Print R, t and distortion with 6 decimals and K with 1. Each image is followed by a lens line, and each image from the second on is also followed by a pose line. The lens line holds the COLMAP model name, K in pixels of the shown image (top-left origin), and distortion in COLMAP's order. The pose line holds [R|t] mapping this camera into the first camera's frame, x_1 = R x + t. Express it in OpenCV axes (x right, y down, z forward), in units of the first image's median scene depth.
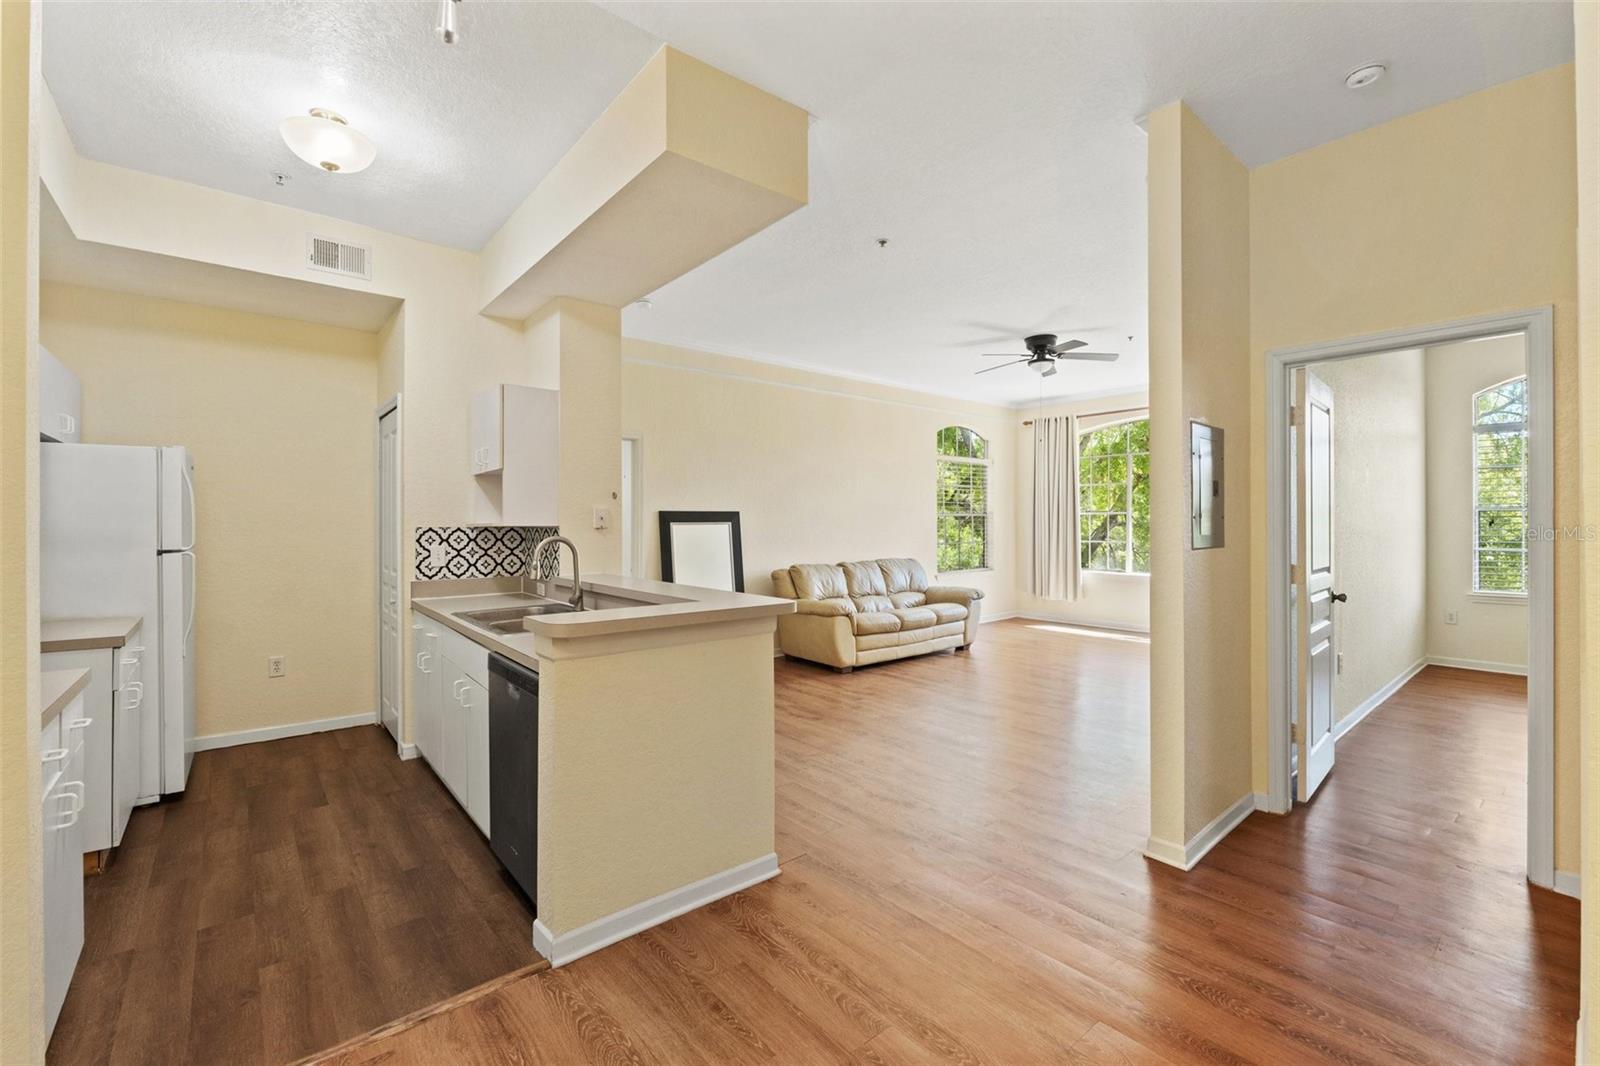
lens RADIAL K [[678.4, 0, 800.3], [0, 678.4, 522.8], [0, 0, 1]] dist [-0.005881, 0.000054]
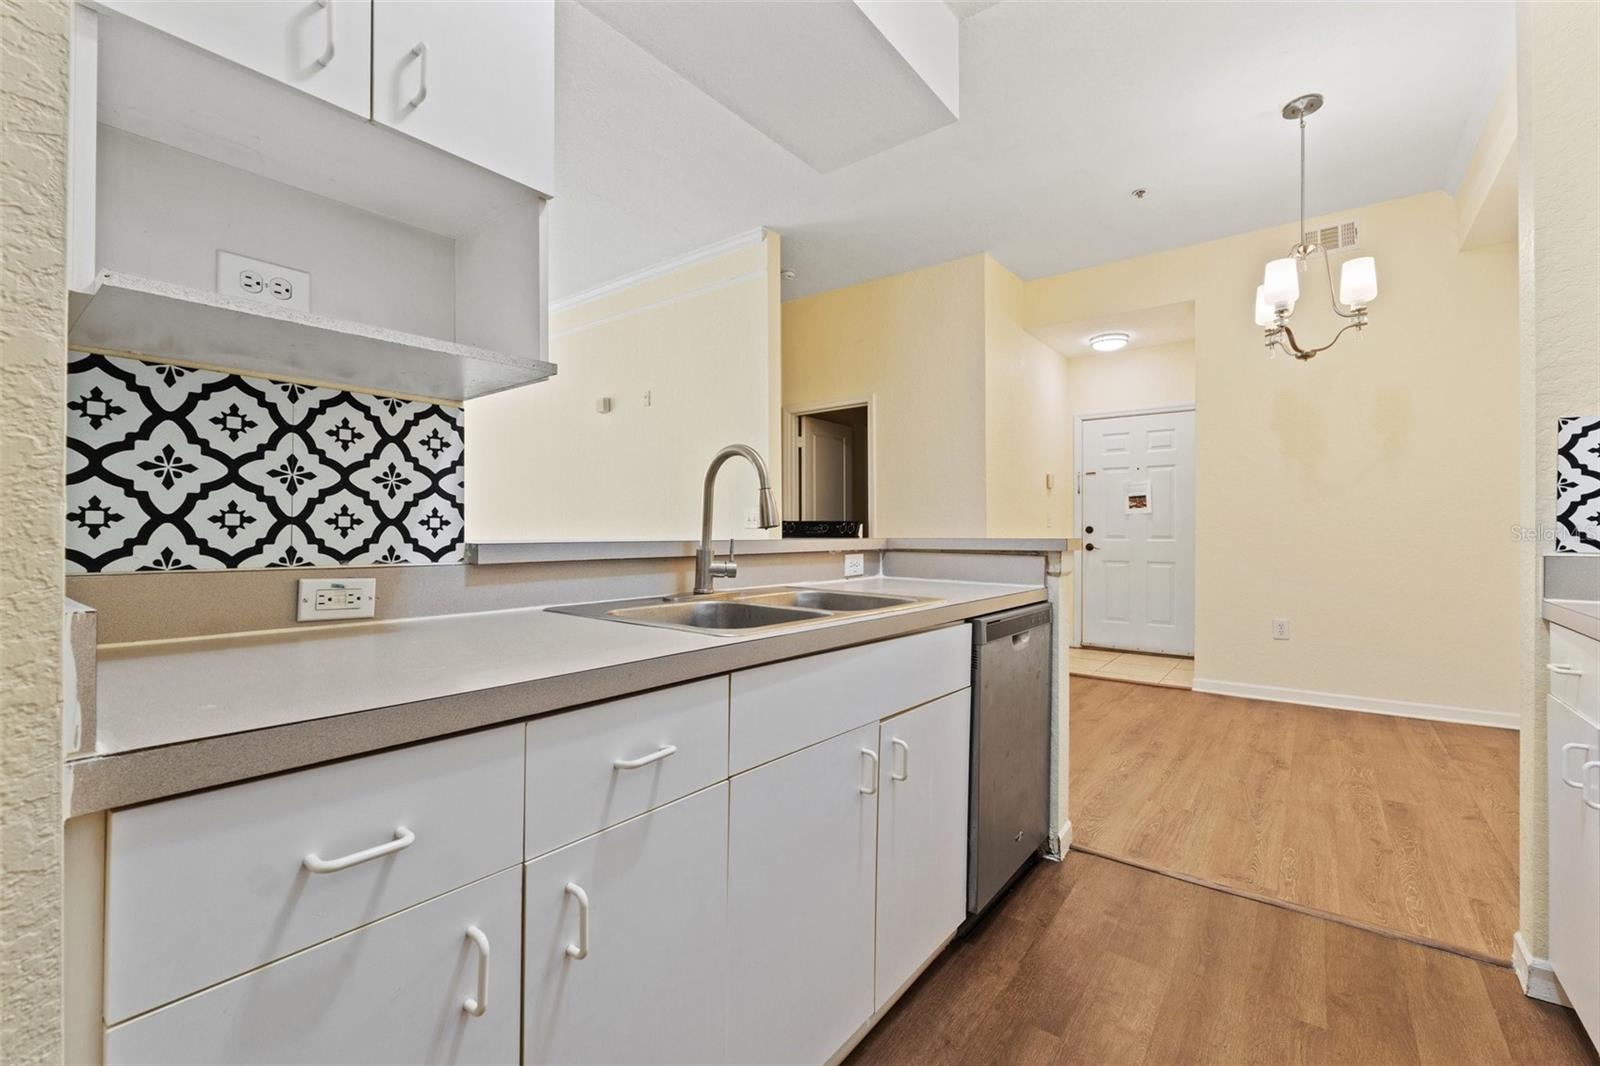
lens RADIAL K [[678.4, 0, 787.6], [0, 678.4, 530.4], [0, 0, 1]] dist [-0.005881, 0.000054]
pose [[-0.199736, -0.002454, 0.979847, -0.482425], [0.003234, 0.999990, 0.003164, 0.042948], [-0.979844, 0.003801, -0.199726, 0.591053]]
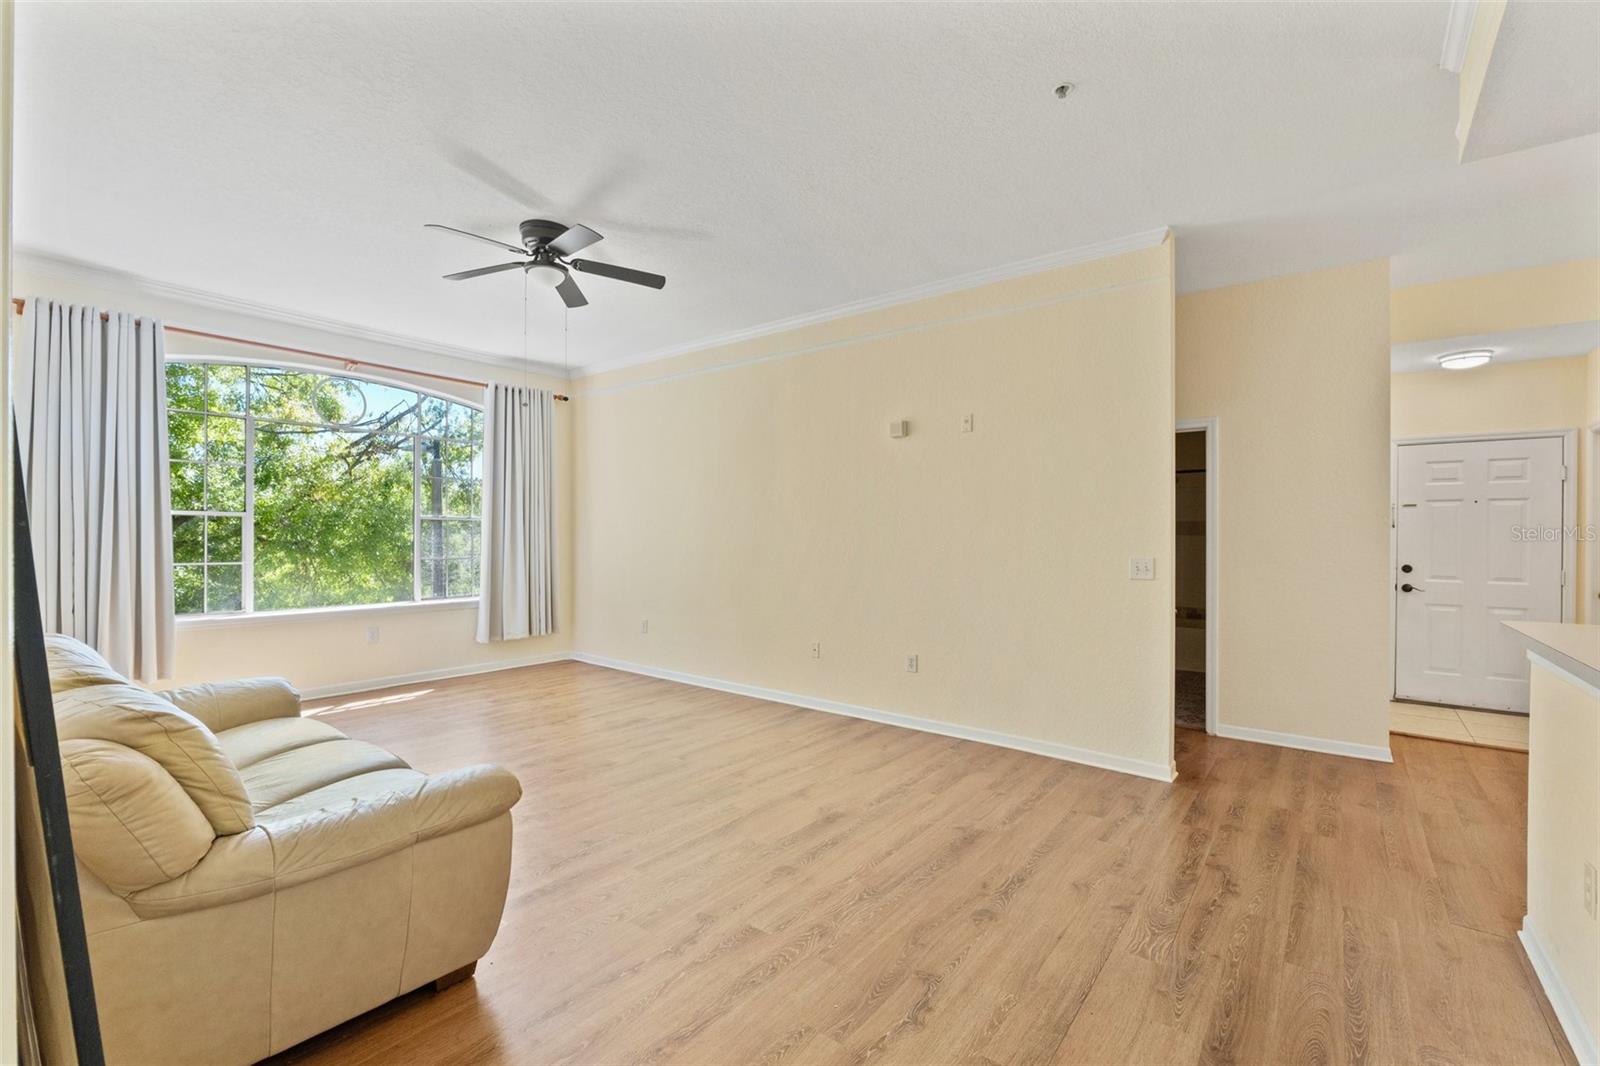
lens RADIAL K [[678.4, 0, 805.3], [0, 678.4, 544.4], [0, 0, 1]] dist [-0.005881, 0.000054]
pose [[-0.197524, -0.012820, 0.980214, -0.304774], [-0.004271, 0.999916, 0.012217, 0.005271], [-0.980289, -0.001773, -0.197562, 0.918171]]
